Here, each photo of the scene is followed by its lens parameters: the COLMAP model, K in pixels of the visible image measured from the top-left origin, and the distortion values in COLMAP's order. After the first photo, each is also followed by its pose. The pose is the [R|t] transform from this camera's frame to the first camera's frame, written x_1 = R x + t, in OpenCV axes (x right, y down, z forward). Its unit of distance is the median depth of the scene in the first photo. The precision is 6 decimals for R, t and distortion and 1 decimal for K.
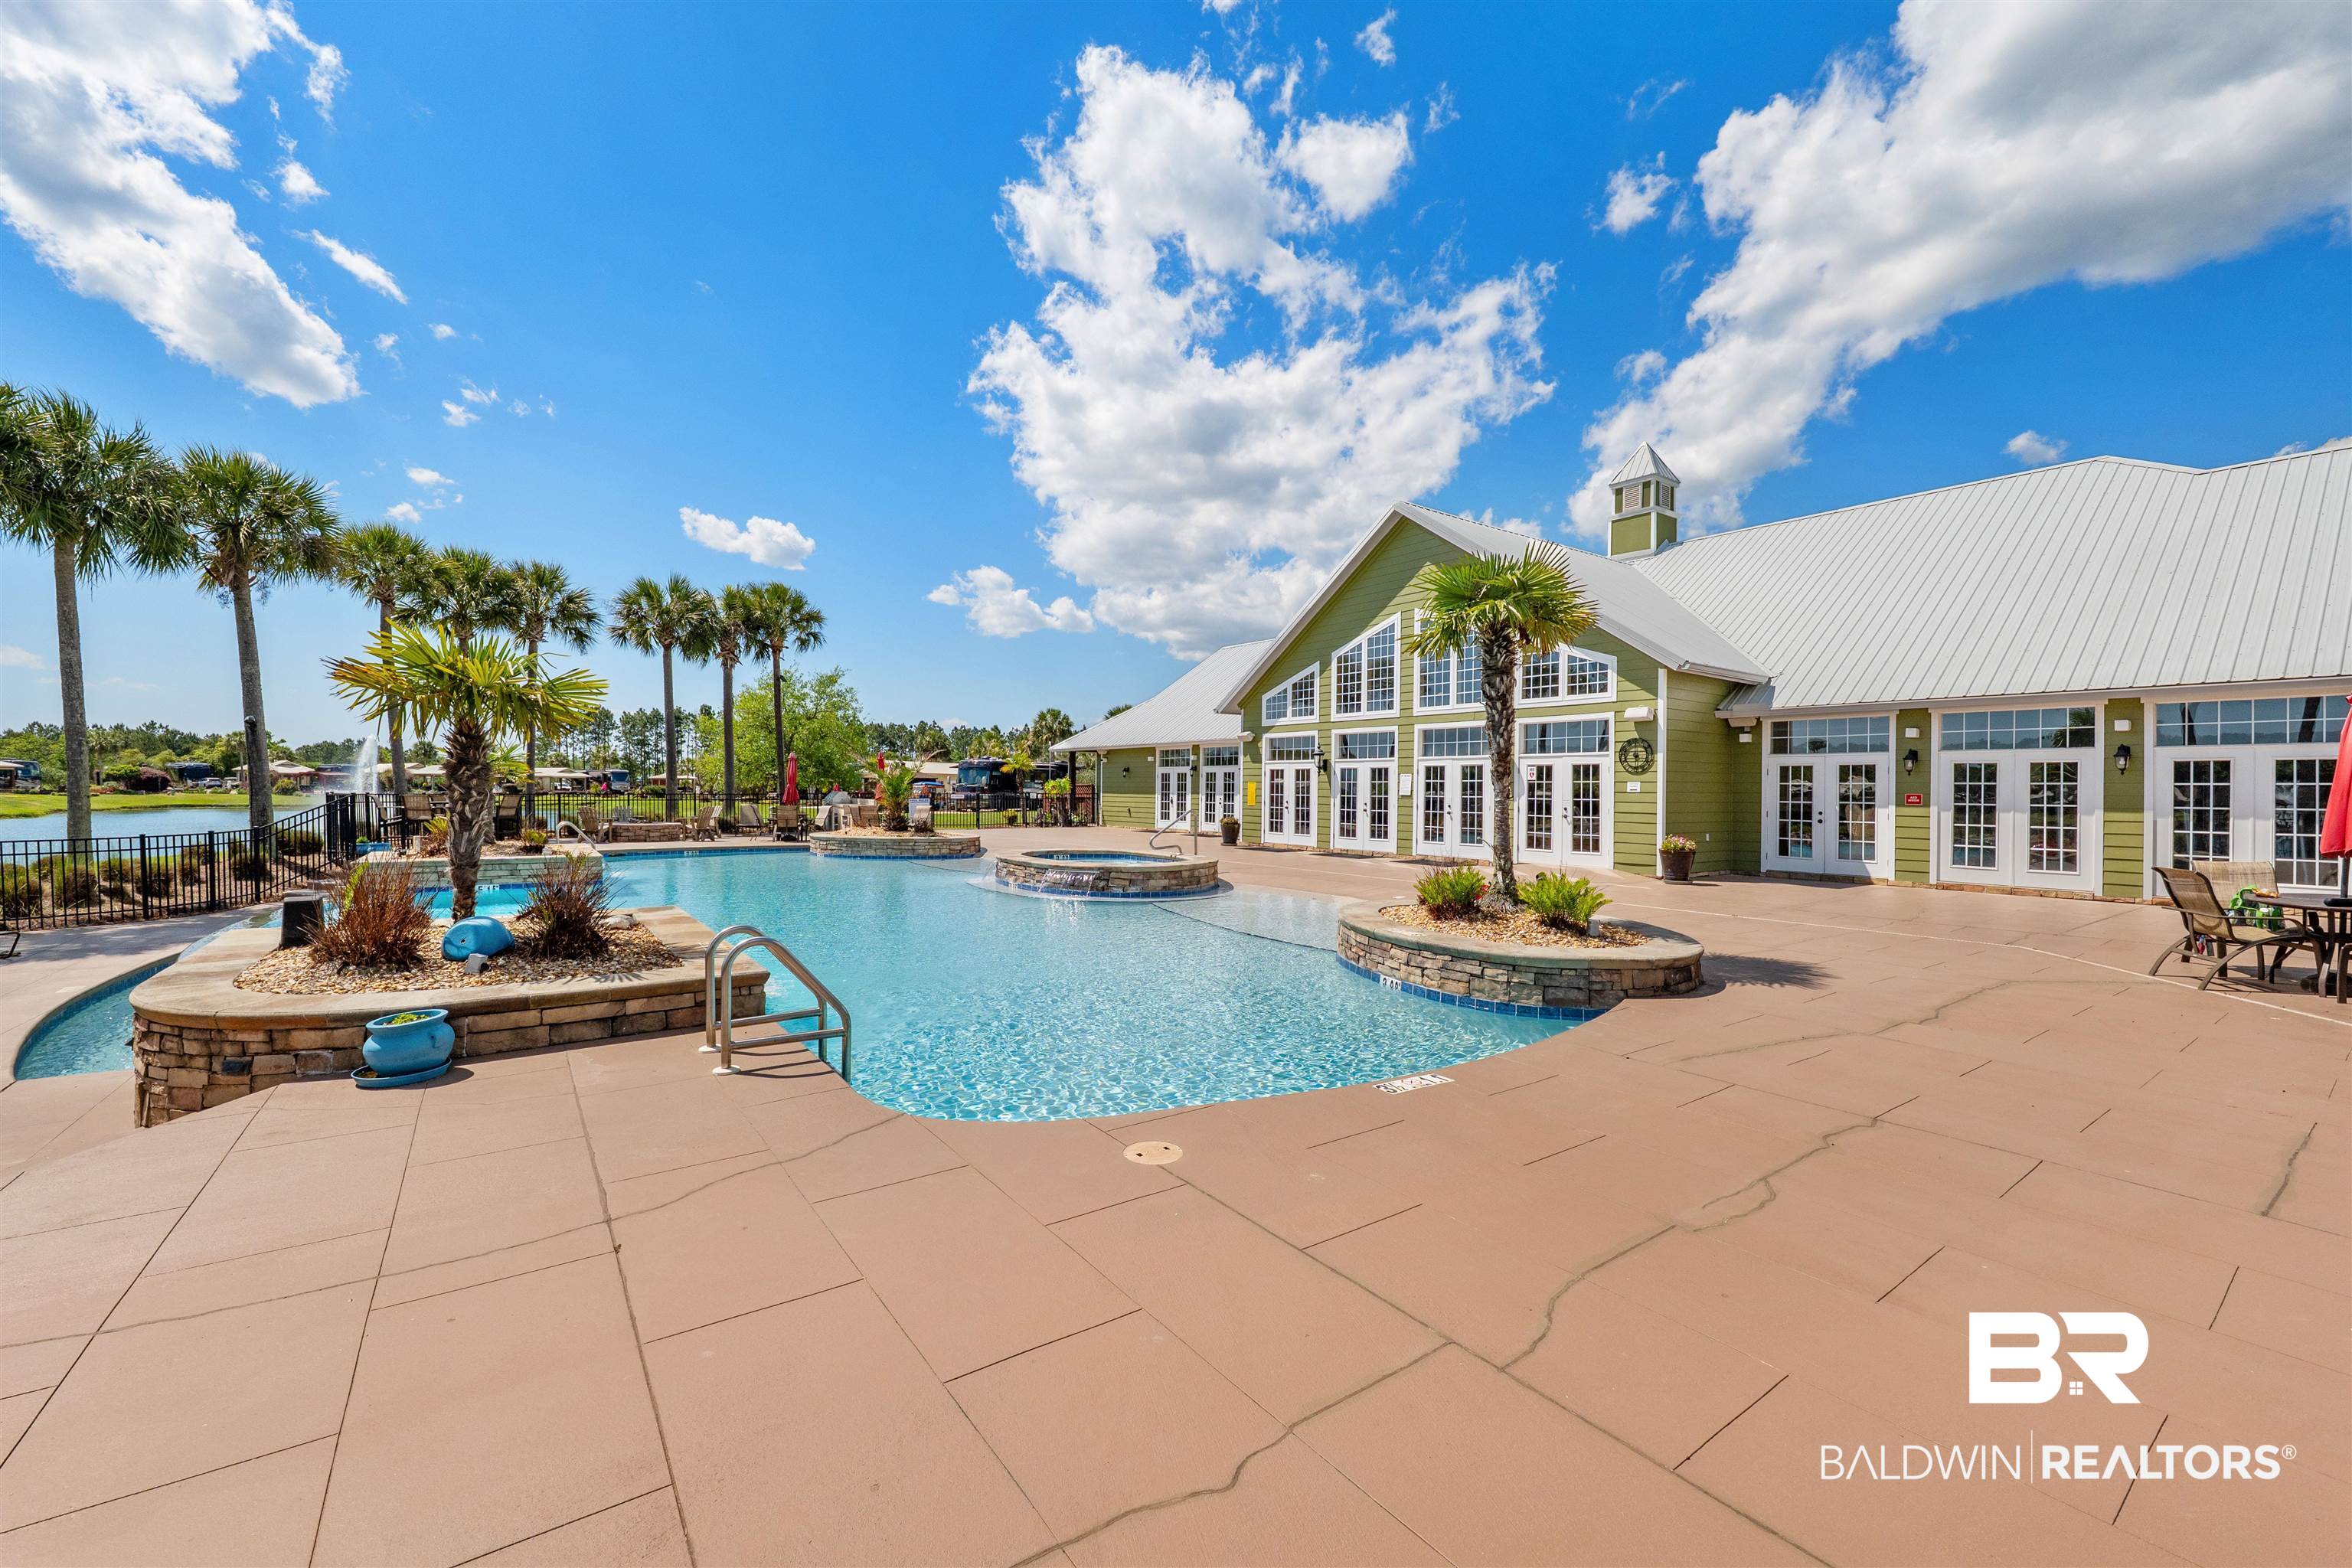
lens RADIAL K [[945.3, 0, 1176.0], [0, 945.3, 784.0], [0, 0, 1]] dist [-0.061543, 0.000019]
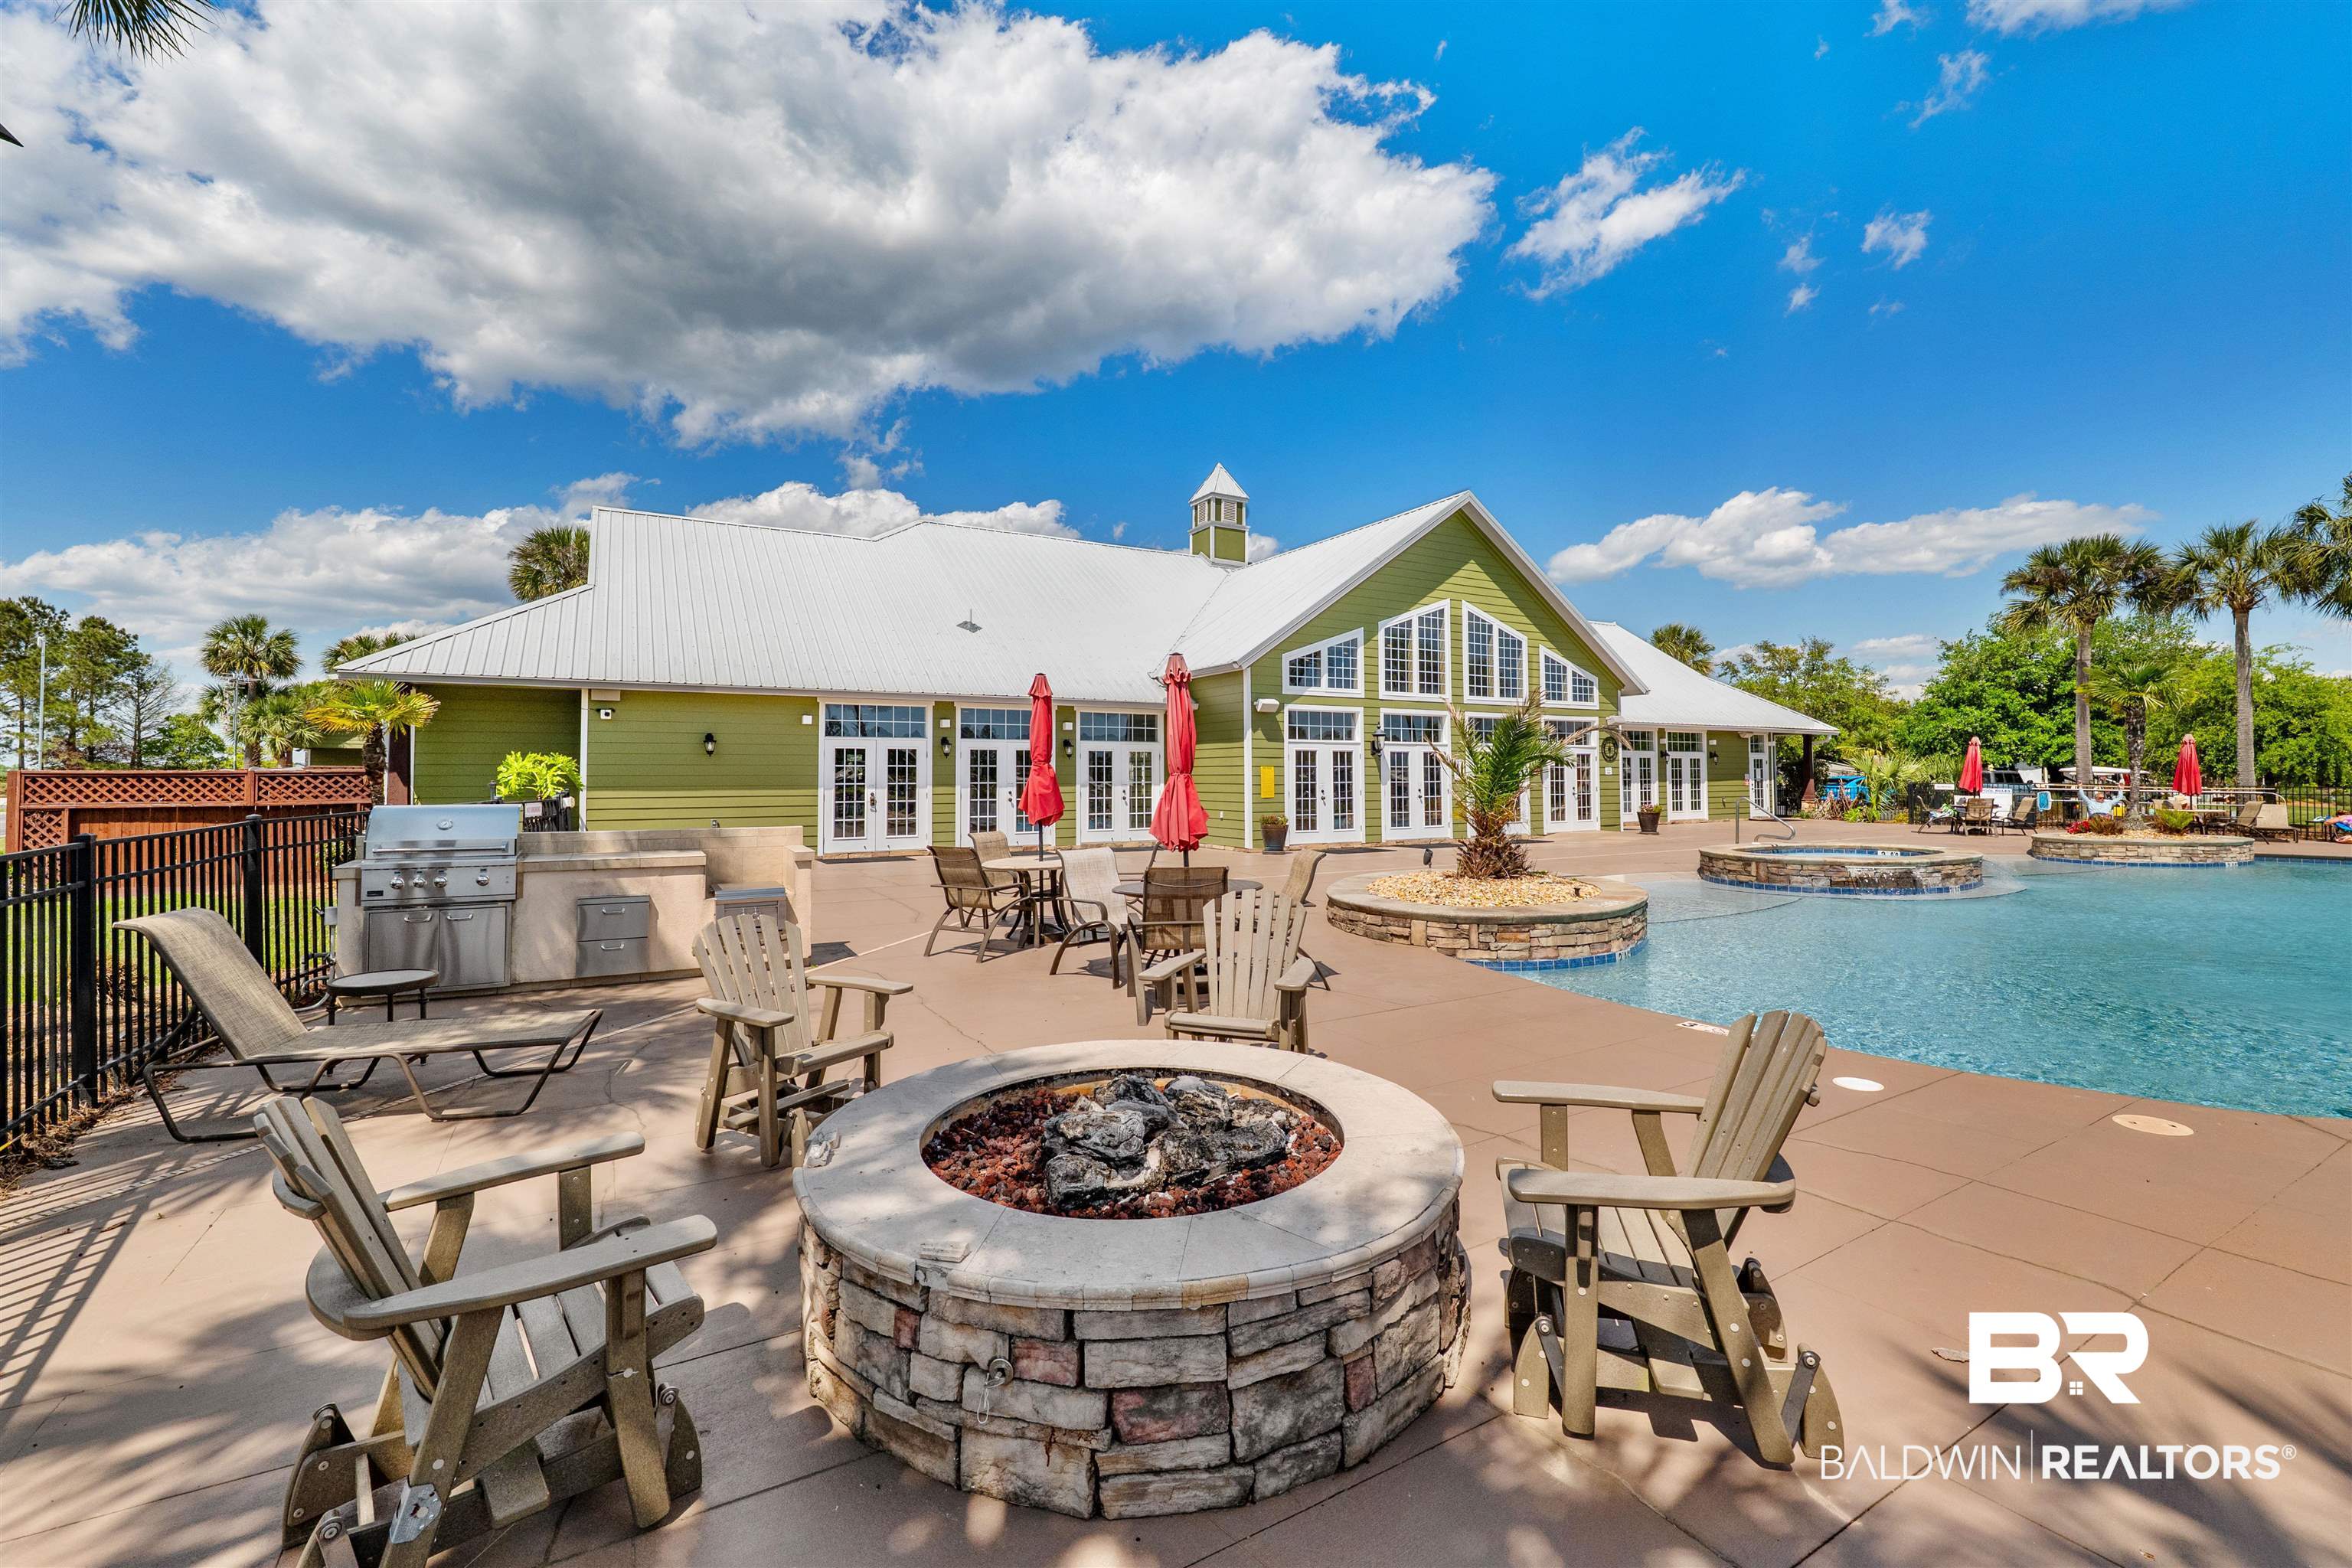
lens RADIAL K [[975.7, 0, 1176.0], [0, 975.7, 784.0], [0, 0, 1]] dist [-0.000314, 0.000004]
pose [[0.095639, -0.018715, 0.995240, -0.742952], [-0.002125, 0.999817, 0.019006, -0.003128], [-0.995414, -0.003932, 0.095582, 1.063812]]
